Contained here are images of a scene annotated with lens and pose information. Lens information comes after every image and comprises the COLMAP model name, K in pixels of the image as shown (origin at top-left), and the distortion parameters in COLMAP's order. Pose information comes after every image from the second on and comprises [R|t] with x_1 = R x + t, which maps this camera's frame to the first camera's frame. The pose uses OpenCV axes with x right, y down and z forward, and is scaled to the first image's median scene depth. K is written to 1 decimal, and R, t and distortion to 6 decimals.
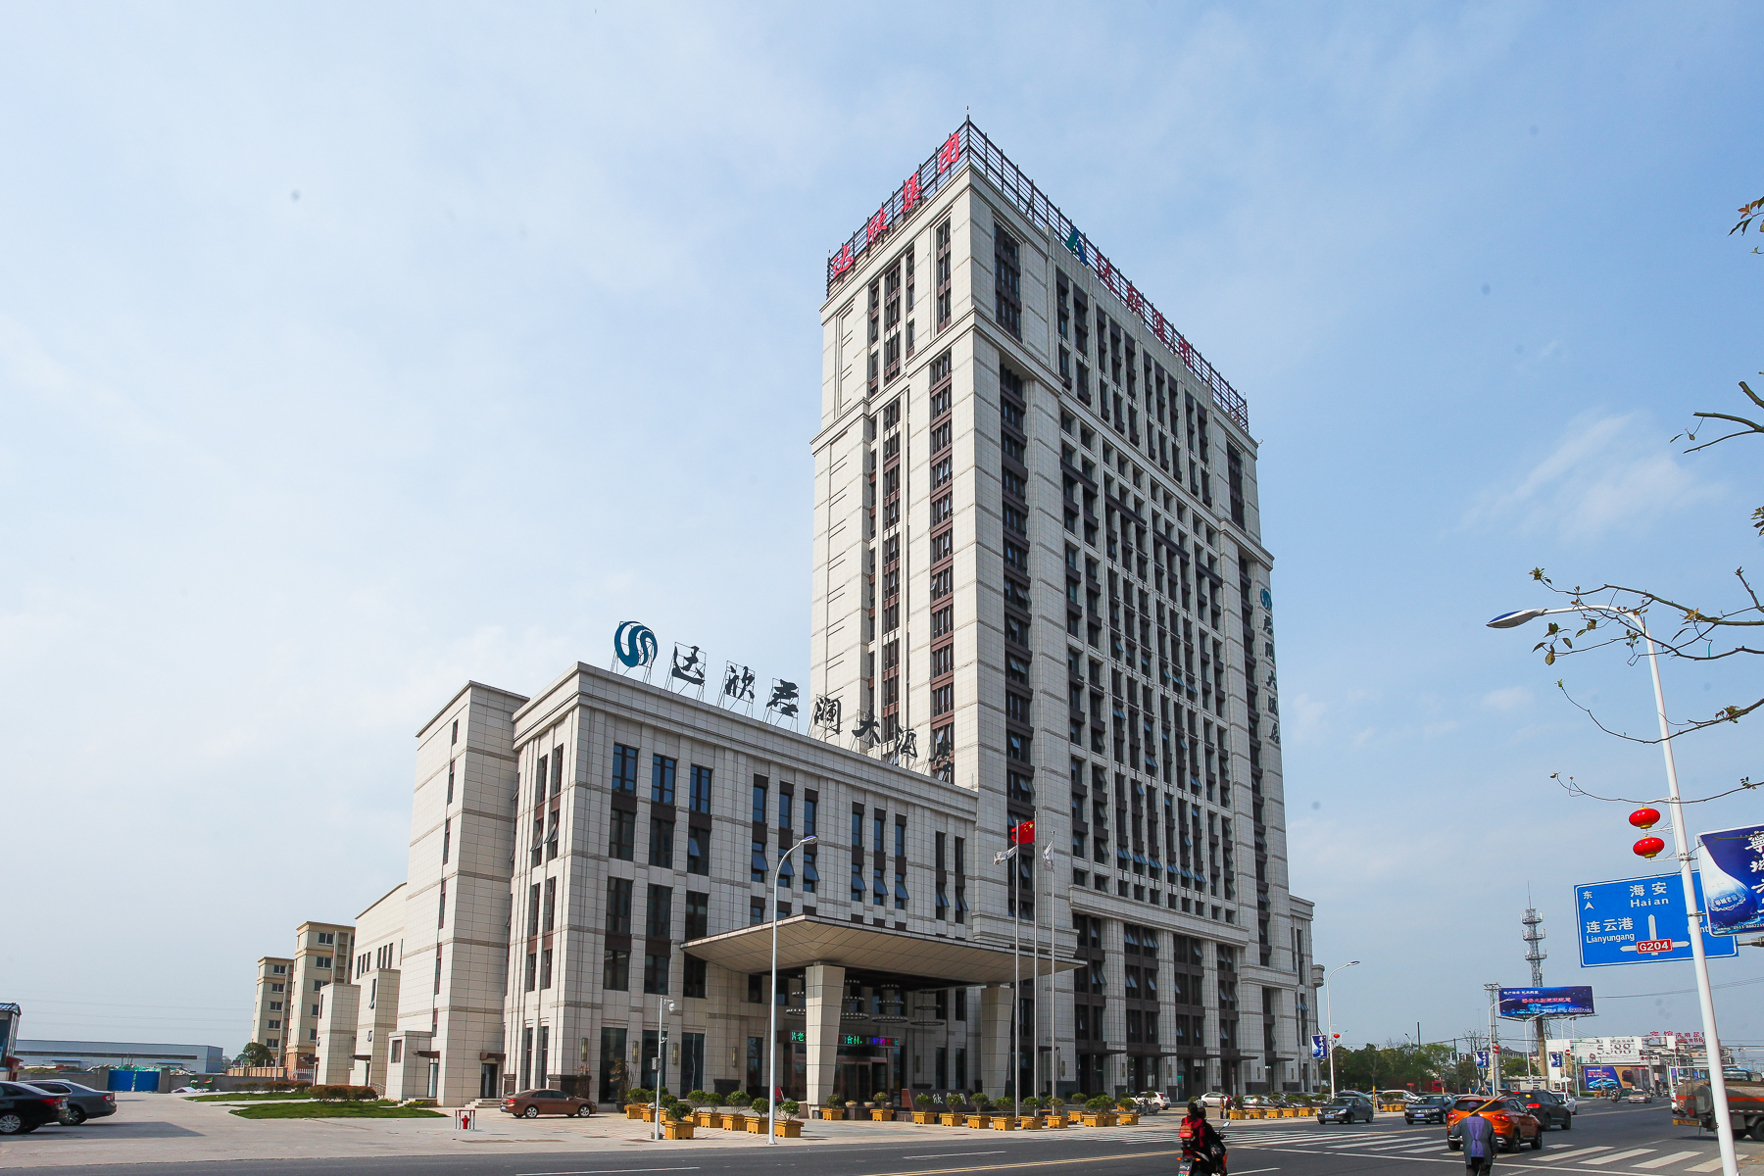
lens RADIAL K [[909.0, 0, 882.0], [0, 909.0, 588.0], [0, 0, 1]] dist [-0.070142, 0.023030]
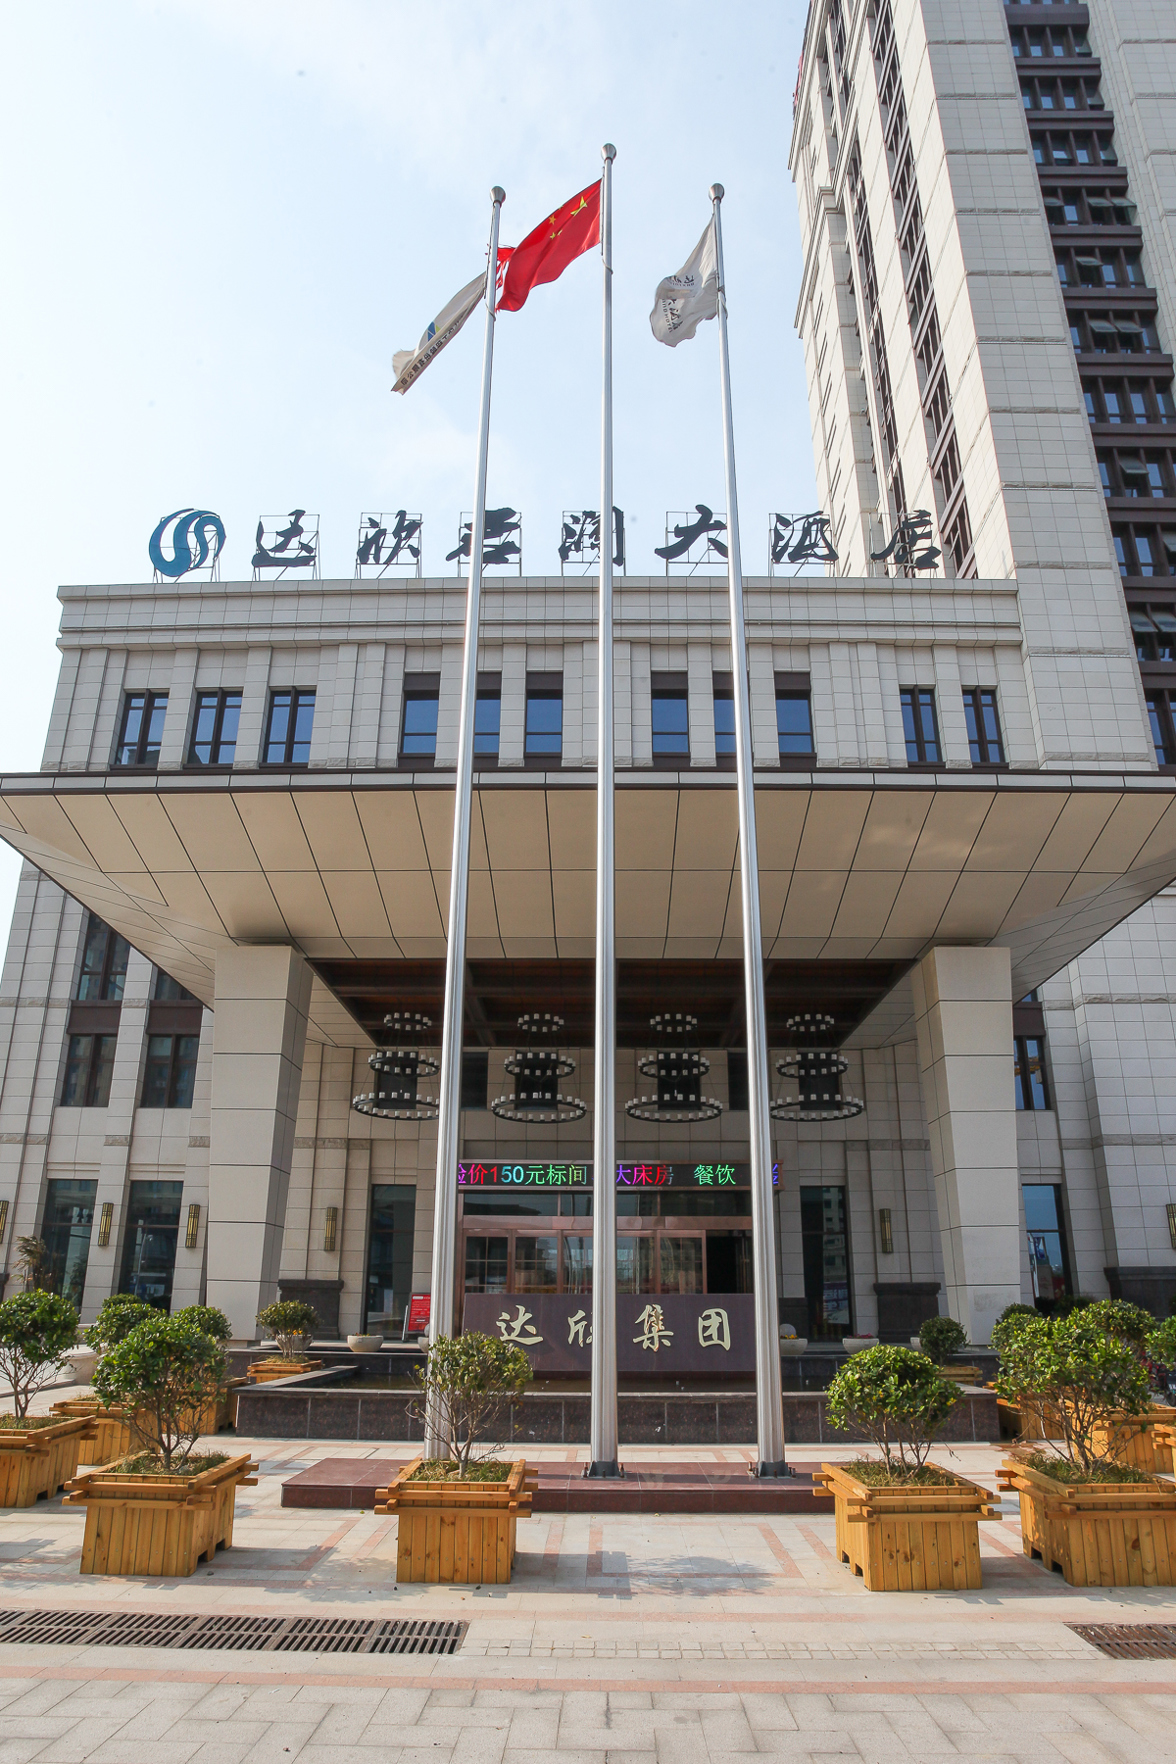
lens RADIAL K [[909.0, 0, 588.7], [0, 909.0, 920.1], [0, 0, 1]] dist [-0.070142, 0.023030]
pose [[0.755591, -0.249987, -0.605466, 0.188893], [0.324287, 0.945853, 0.014167, 0.348489], [0.569140, -0.207050, 0.795745, 0.629984]]
